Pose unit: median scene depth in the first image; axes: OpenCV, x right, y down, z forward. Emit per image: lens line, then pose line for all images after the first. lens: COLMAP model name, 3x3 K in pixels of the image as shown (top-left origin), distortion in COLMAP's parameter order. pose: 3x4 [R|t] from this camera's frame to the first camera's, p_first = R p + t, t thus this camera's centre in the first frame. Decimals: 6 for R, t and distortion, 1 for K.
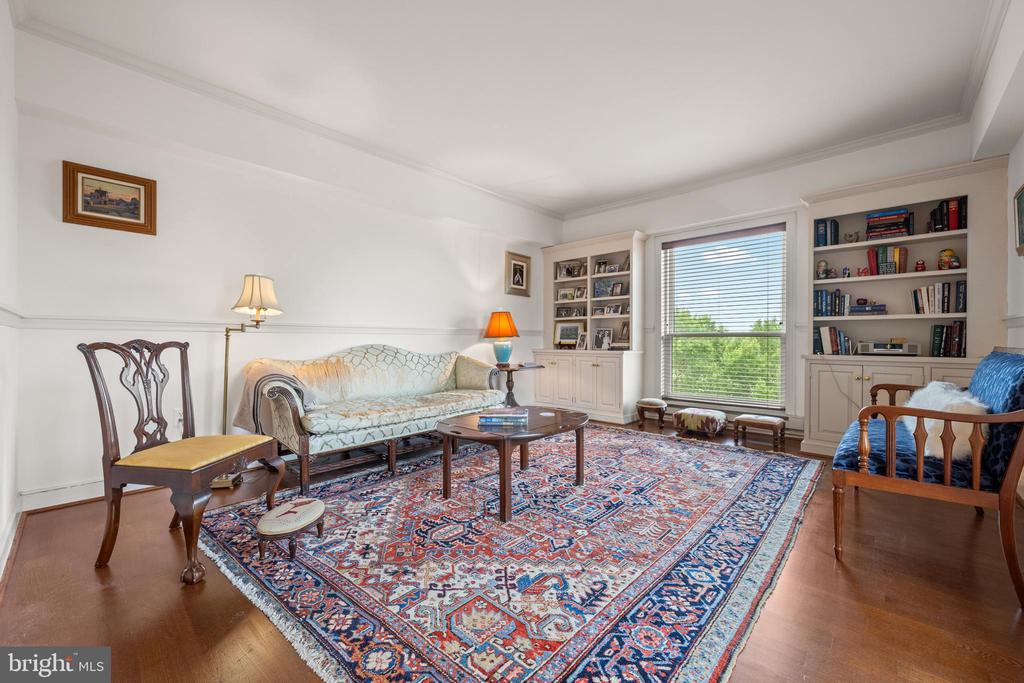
lens RADIAL K [[405.2, 0, 508.6], [0, 405.2, 341.7], [0, 0, 1]] dist [-0.000368, 0.000313]
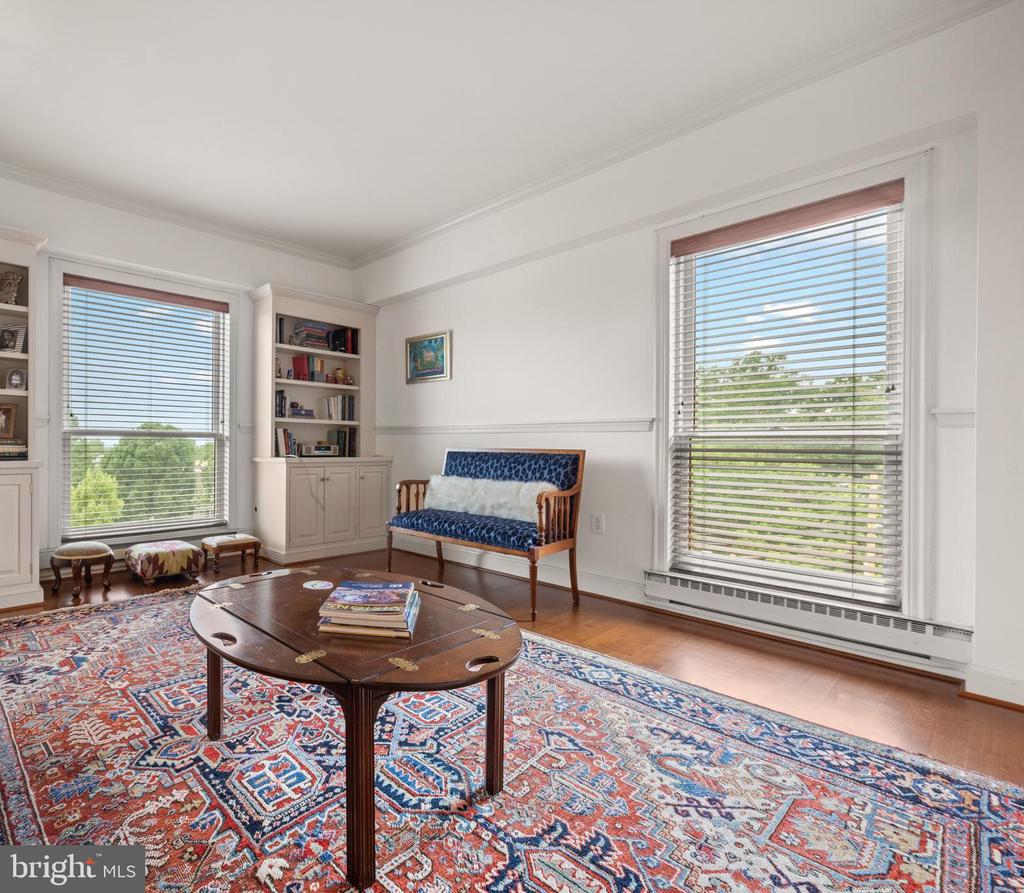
lens RADIAL K [[529.4, 0, 350.6], [0, 529.4, 447.4], [0, 0, 1]] dist [-0.001419, 0.000994]
pose [[0.140846, -0.005196, 0.990018, -0.628340], [-0.001874, 0.999983, 0.005515, 0.001530], [-0.990030, -0.002632, 0.140834, 0.974326]]
